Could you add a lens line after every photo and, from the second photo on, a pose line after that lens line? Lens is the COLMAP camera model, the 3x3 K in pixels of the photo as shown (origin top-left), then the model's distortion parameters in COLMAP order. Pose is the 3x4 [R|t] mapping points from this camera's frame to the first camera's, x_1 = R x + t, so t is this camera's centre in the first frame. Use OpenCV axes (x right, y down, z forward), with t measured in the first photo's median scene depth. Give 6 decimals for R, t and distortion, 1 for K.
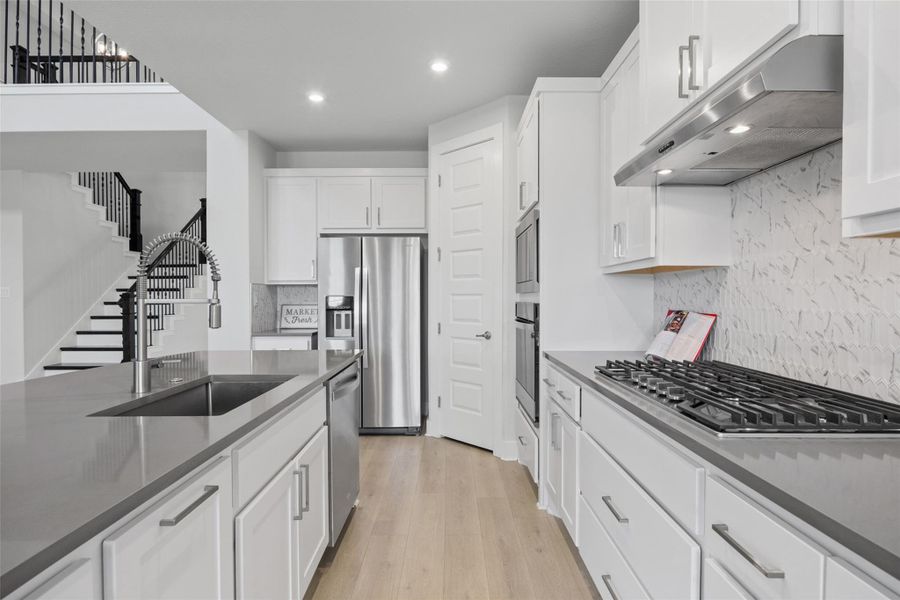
lens RADIAL K [[467.7, 0, 450.0], [0, 467.7, 300.0], [0, 0, 1]] dist [-0.008214, -0.000213]
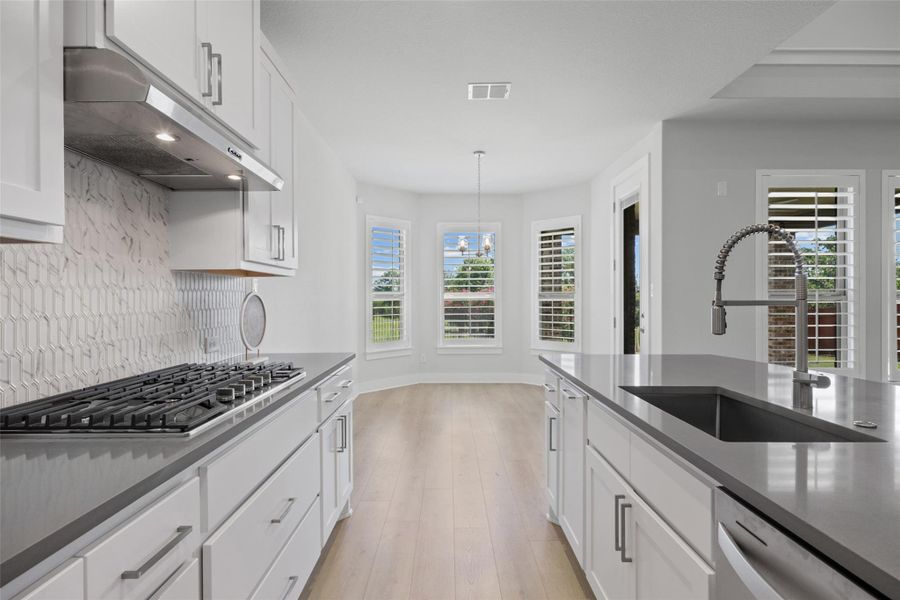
lens RADIAL K [[501.2, 0, 450.0], [0, 501.2, 300.0], [0, 0, 1]] dist [0.000619, -0.000051]
pose [[-0.999990, 0.003569, -0.002748, -0.000829], [0.003535, 0.999920, 0.012106, -0.006677], [0.002791, 0.012096, -0.999923, 0.711650]]
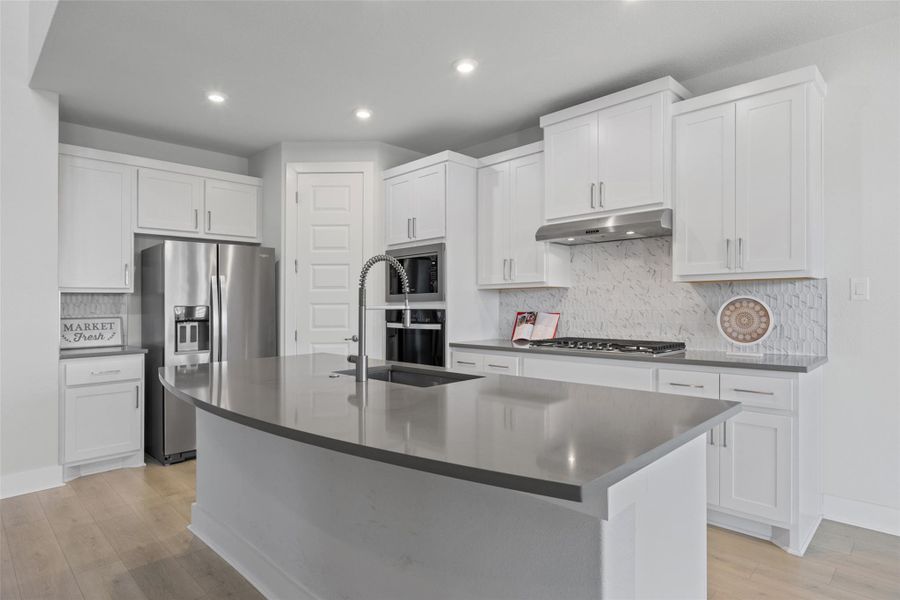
lens RADIAL K [[501.2, 0, 450.0], [0, 501.2, 300.0], [0, 0, 1]] dist [0.000619, -0.000051]
pose [[0.705220, 0.000039, 0.708988, -0.533669], [0.014004, 0.999804, -0.013985, 0.000212], [-0.708850, 0.019791, 0.705082, -0.043816]]
